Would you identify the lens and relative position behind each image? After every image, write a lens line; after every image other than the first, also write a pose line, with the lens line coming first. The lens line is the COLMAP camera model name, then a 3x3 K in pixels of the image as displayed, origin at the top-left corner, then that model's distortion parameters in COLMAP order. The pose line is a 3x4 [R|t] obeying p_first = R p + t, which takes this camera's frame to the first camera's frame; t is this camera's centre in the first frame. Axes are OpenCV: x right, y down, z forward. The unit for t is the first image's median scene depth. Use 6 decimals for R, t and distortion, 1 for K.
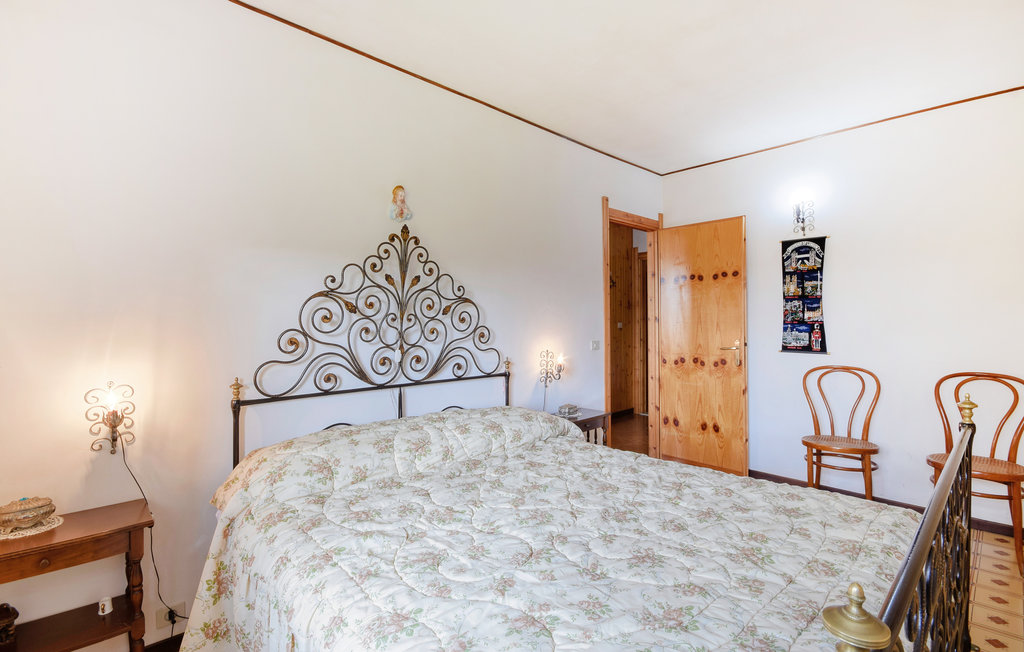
lens RADIAL K [[484.4, 0, 530.8], [0, 484.4, 302.5], [0, 0, 1]] dist [0.001245, 0.000171]
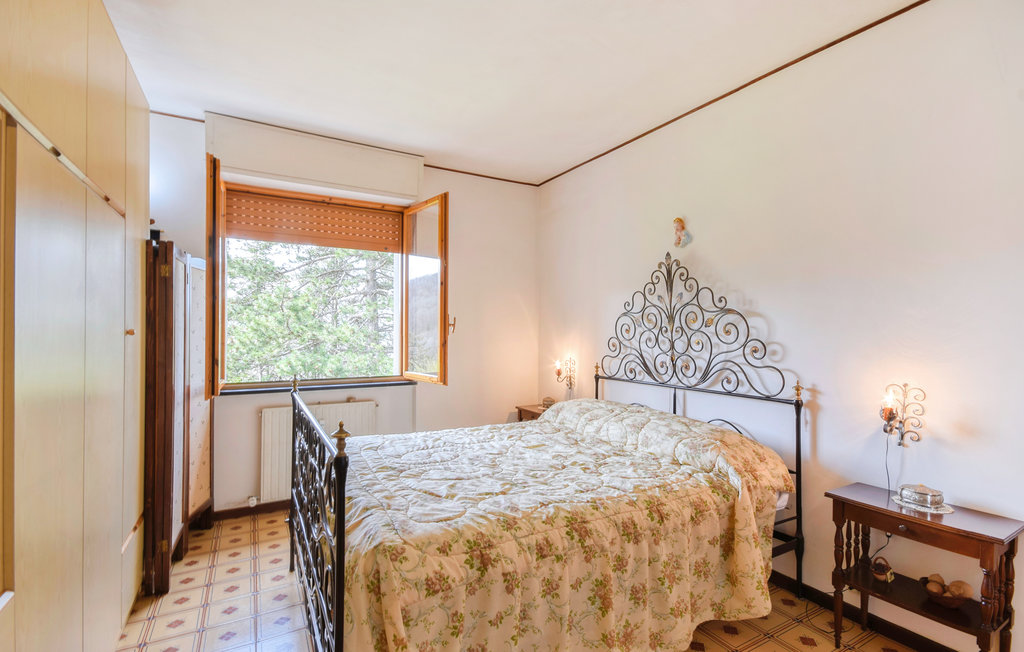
lens RADIAL K [[479.7, 0, 524.6], [0, 479.7, 329.3], [0, 0, 1]] dist [0.000980, 0.000072]
pose [[-0.254601, 0.001960, -0.967044, 0.960517], [0.036470, 0.999306, -0.007576, 0.025517], [0.966358, -0.037197, -0.254496, 0.940782]]
